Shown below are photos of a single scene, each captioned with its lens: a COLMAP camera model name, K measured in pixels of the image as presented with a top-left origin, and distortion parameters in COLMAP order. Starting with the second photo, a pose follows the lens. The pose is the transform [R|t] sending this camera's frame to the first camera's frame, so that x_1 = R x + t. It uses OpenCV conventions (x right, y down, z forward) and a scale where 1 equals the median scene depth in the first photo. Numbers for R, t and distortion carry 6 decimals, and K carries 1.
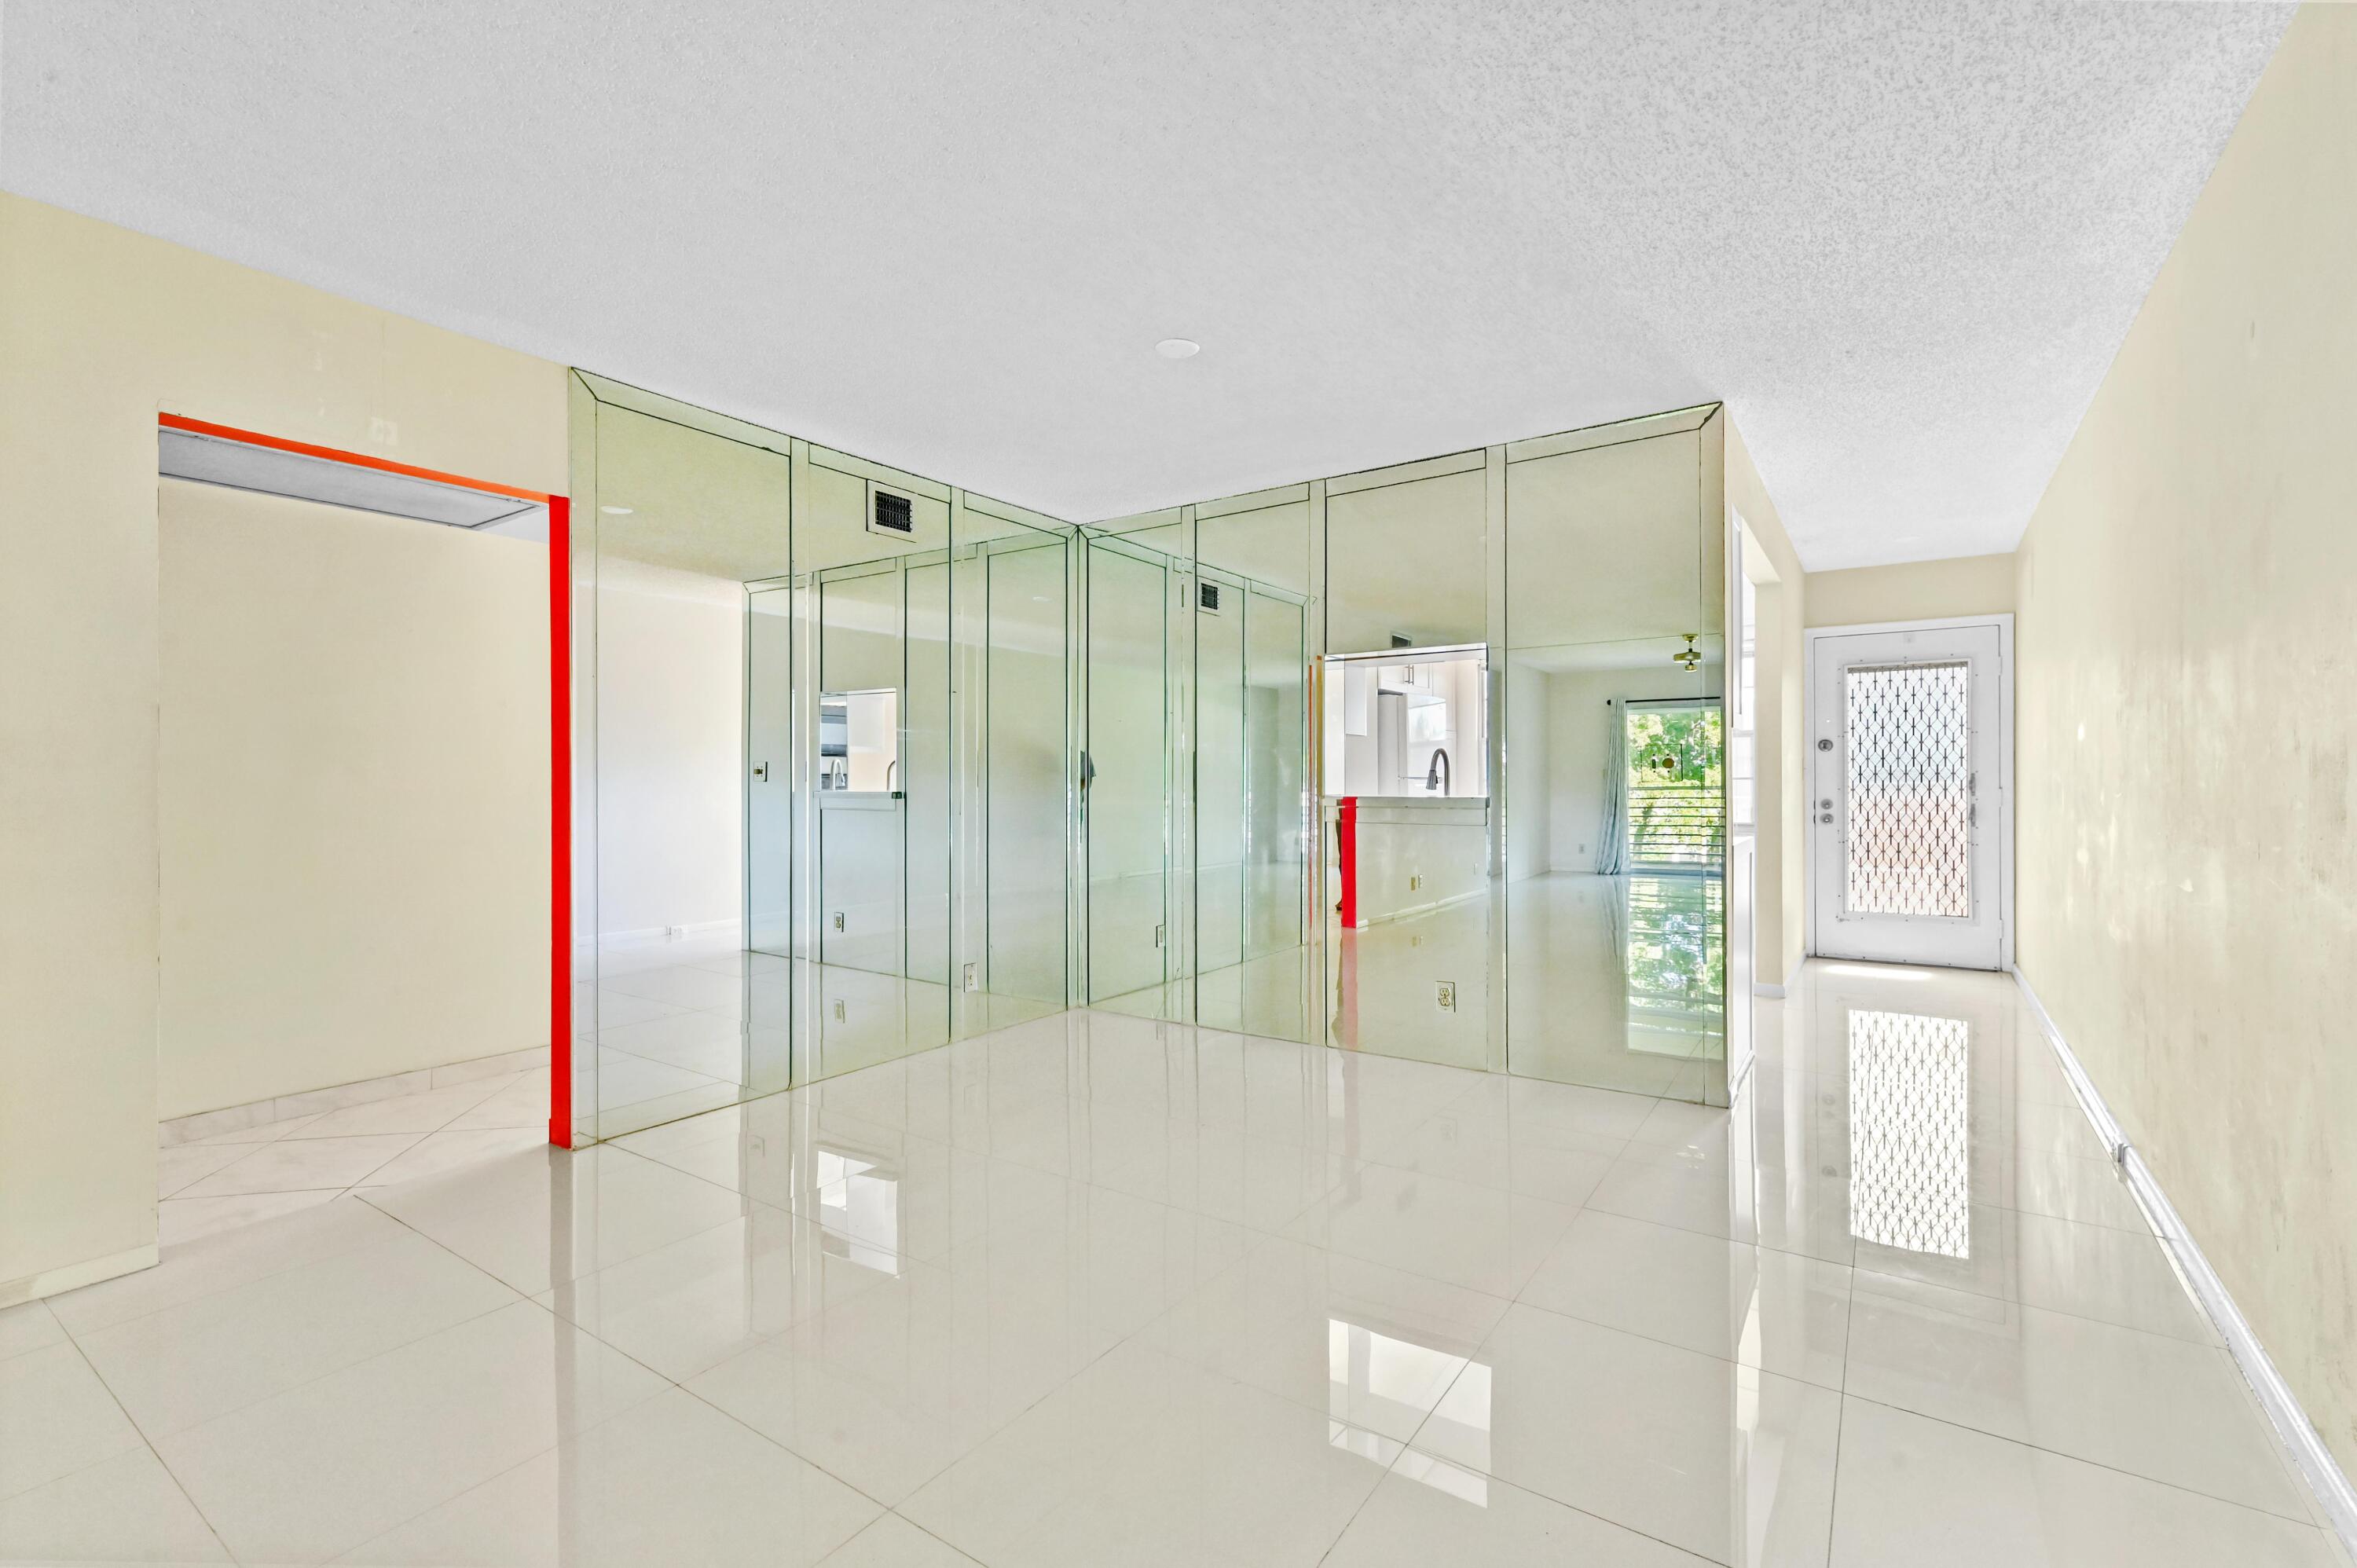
lens RADIAL K [[1043.9, 0, 1181.5], [0, 1043.9, 787.2], [0, 0, 1]] dist [0.012097, -0.000065]
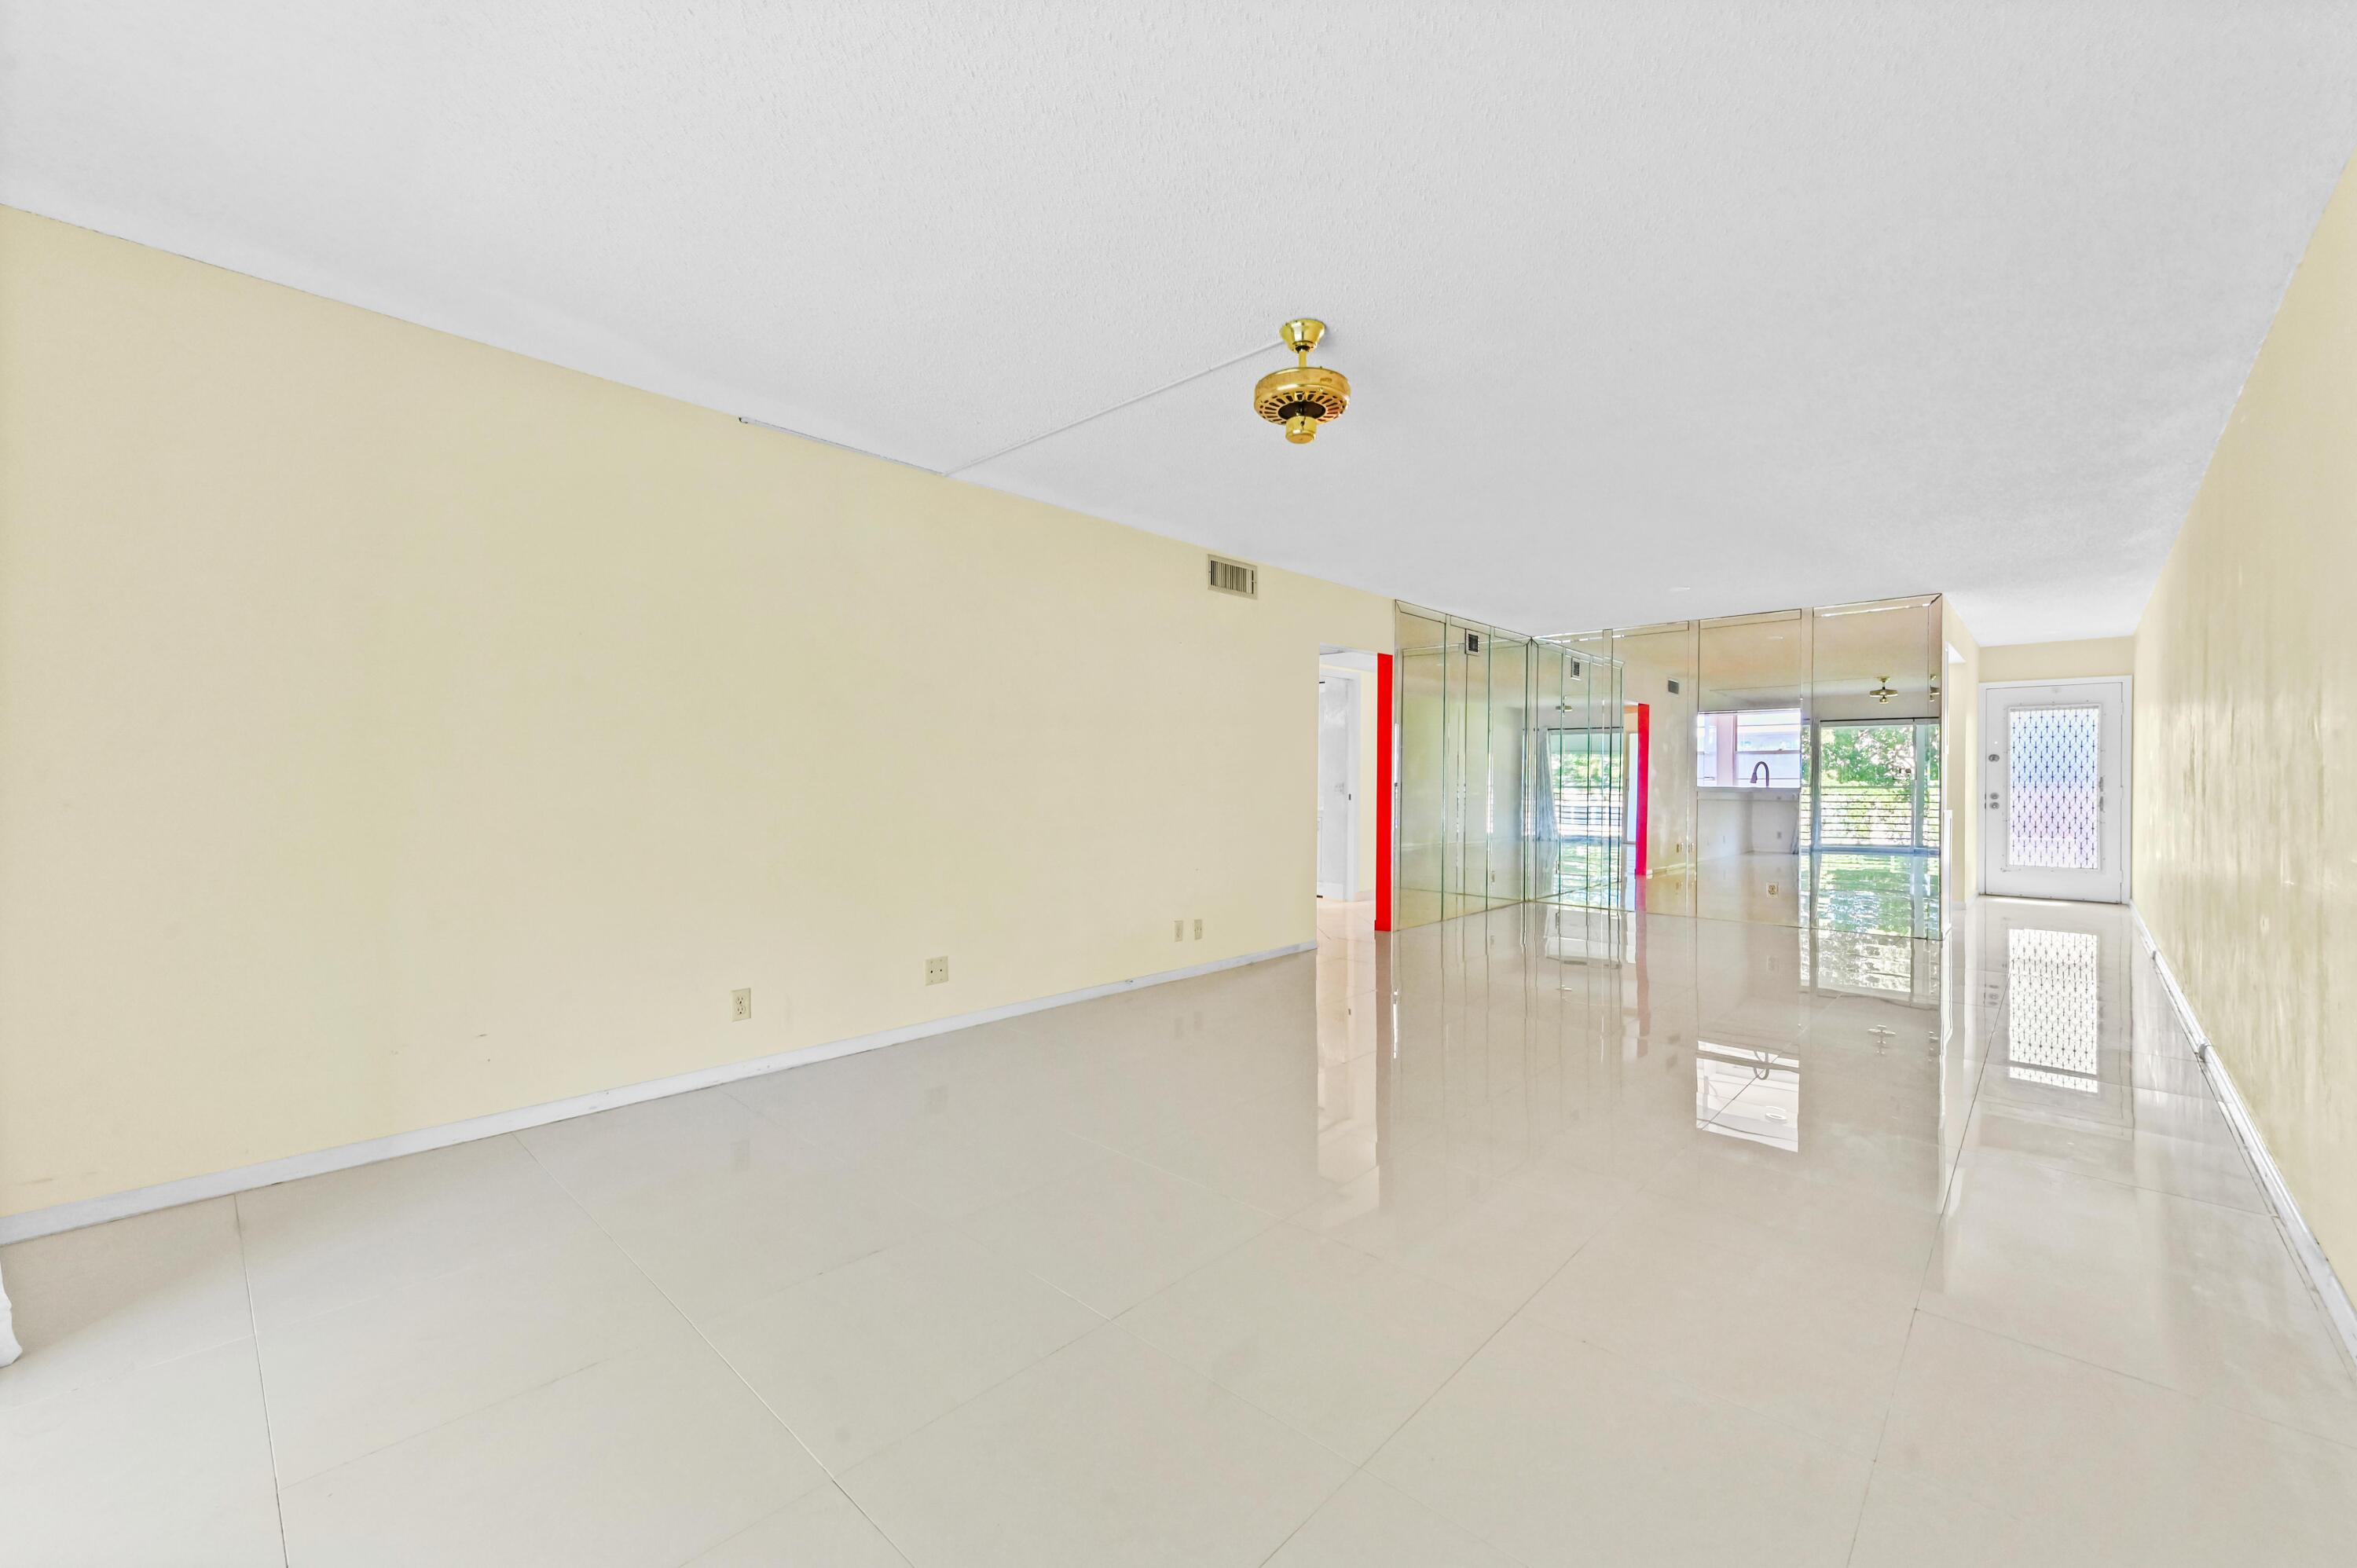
lens RADIAL K [[926.6, 0, 1173.6], [0, 926.6, 784.4], [0, 0, 1]] dist [0.010264, 0.000089]
pose [[0.986715, 0.007799, -0.162273, -0.374621], [-0.007595, 0.999969, 0.001880, 0.005561], [0.162282, -0.000623, 0.986744, -0.585243]]
